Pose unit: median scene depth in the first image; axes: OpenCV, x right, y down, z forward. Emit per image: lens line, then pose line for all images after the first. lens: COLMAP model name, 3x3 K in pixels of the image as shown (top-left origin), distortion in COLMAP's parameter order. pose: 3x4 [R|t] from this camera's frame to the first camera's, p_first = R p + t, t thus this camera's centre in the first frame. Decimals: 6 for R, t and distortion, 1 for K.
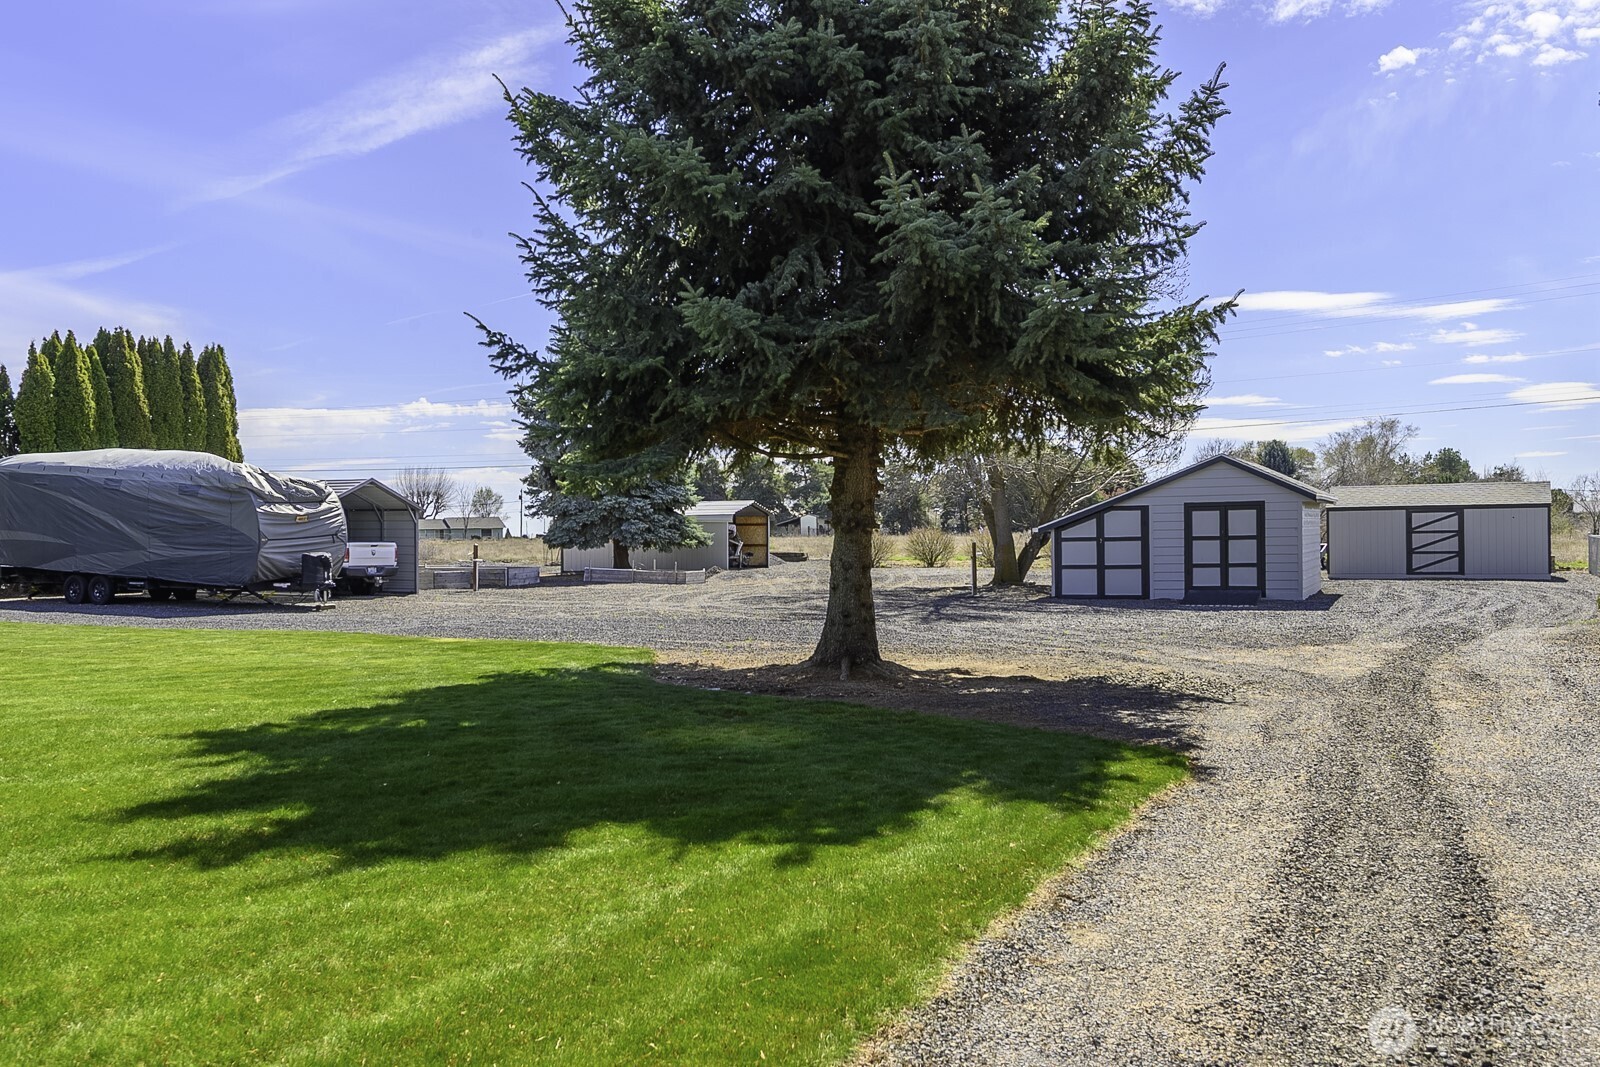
lens RADIAL K [[1318.5, 0, 801.0], [0, 1318.5, 539.9], [0, 0, 1]] dist [0.019248, 0.003274]
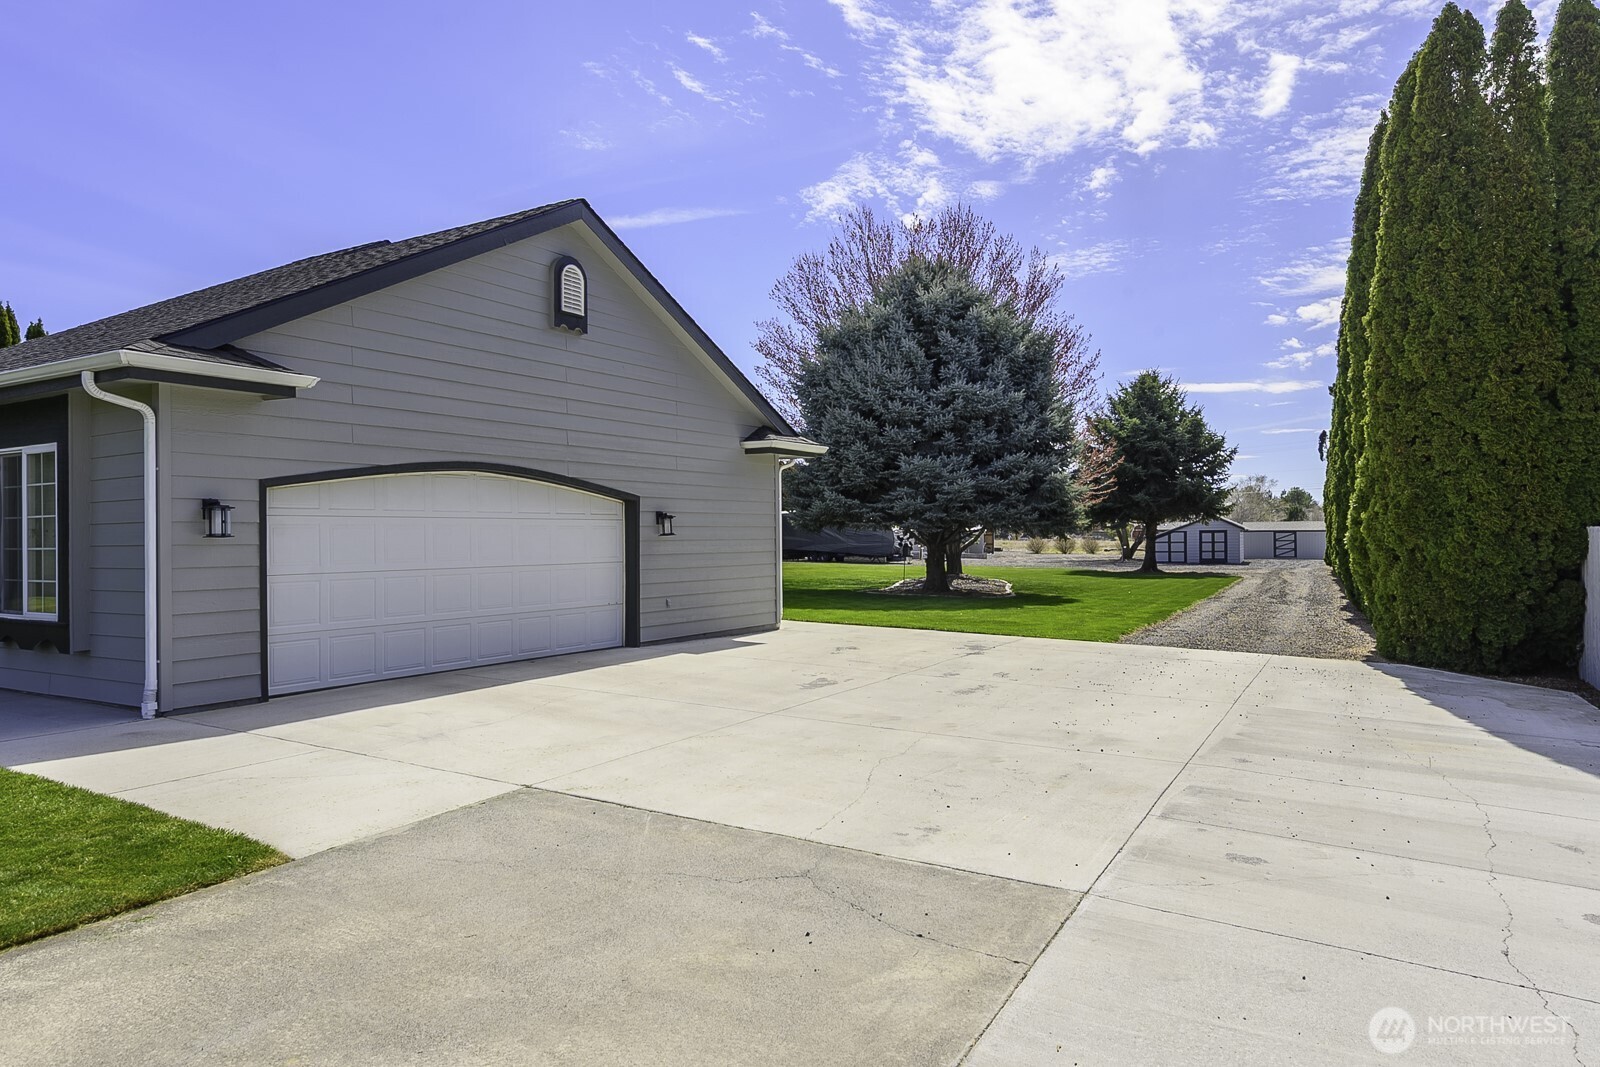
lens RADIAL K [[985.1, 0, 808.7], [0, 985.1, 531.2], [0, 0, 1]] dist [0.045934, 0.001500]
pose [[0.999963, 0.007645, -0.003842, -0.576353], [-0.007689, 0.999903, -0.011597, 0.006532], [0.003753, 0.011626, 0.999925, -1.230185]]
